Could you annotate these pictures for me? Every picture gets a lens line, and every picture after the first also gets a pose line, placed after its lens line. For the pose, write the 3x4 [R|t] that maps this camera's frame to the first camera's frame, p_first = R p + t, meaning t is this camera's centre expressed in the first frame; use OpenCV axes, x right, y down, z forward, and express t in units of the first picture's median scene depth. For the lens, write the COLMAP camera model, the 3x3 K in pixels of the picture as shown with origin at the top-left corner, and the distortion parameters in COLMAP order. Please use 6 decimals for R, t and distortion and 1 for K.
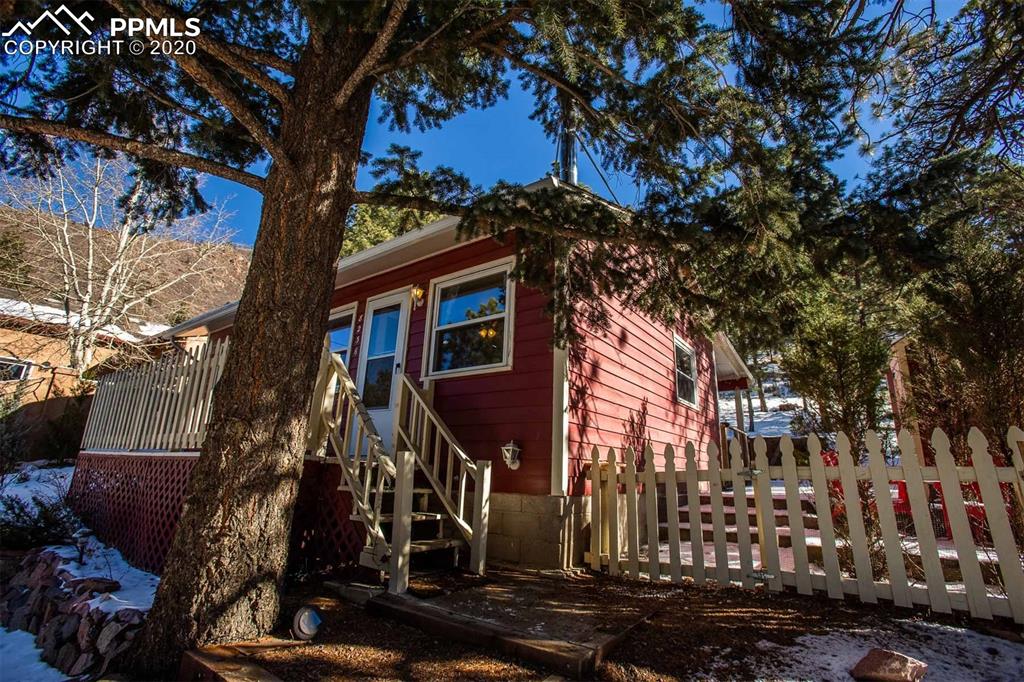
lens RADIAL K [[469.8, 0, 512.1], [0, 469.8, 335.7], [0, 0, 1]] dist [-0.073215, 0.028101]
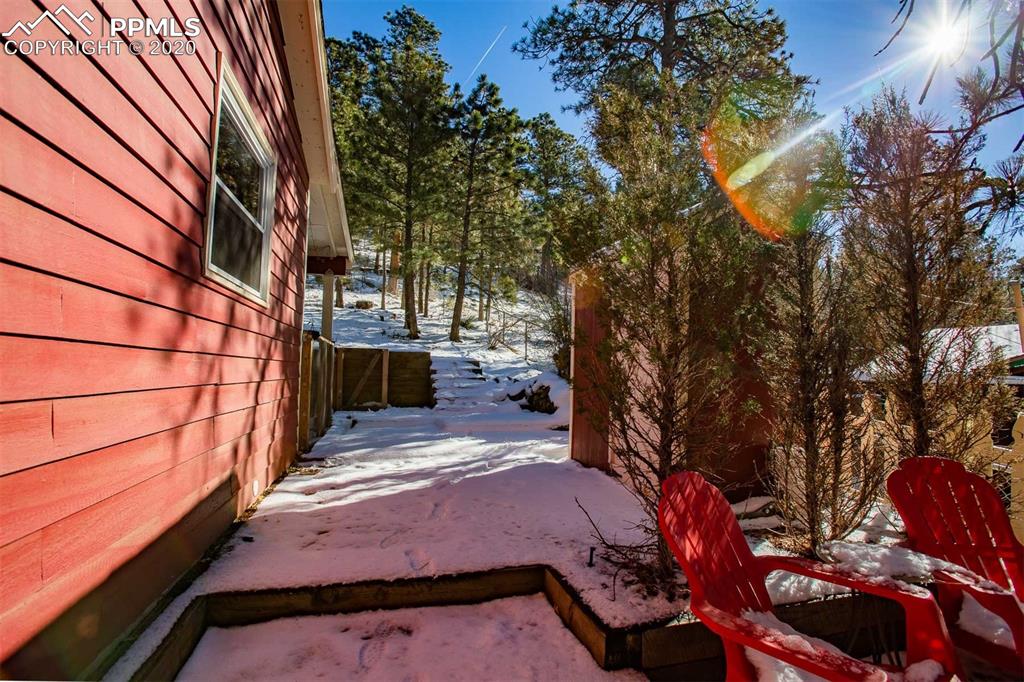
lens RADIAL K [[469.8, 0, 512.1], [0, 469.8, 335.7], [0, 0, 1]] dist [-0.073215, 0.028101]
pose [[0.628283, 0.032604, 0.777302, 0.247365], [-0.216337, 0.967038, 0.134300, 0.093909], [-0.747301, -0.252538, 0.614627, 0.639532]]
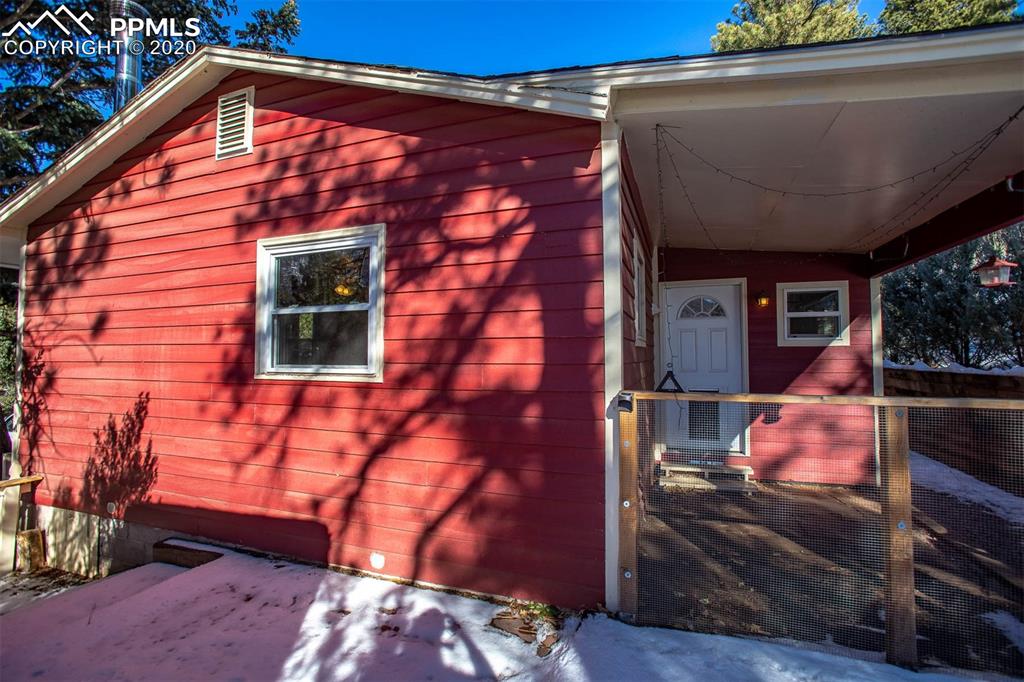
lens RADIAL K [[469.8, 0, 512.1], [0, 469.8, 335.7], [0, 0, 1]] dist [-0.073215, 0.028101]
pose [[0.267063, -0.070599, -0.961090, 0.897575], [0.299358, 0.954051, 0.013102, 0.171651], [0.916003, -0.291209, 0.275926, 1.105163]]
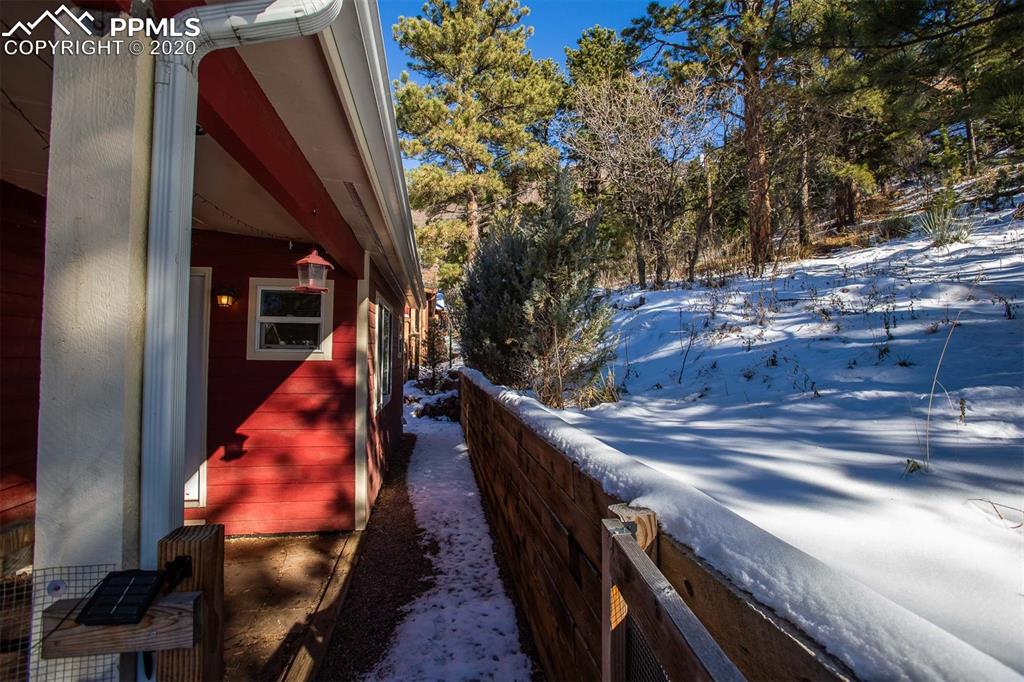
lens RADIAL K [[469.8, 0, 512.1], [0, 469.8, 335.7], [0, 0, 1]] dist [-0.073215, 0.028101]
pose [[0.715455, -0.052804, -0.696661, 0.935881], [0.227998, 0.960196, 0.161370, 0.281344], [0.660410, -0.274290, 0.699016, 1.527281]]
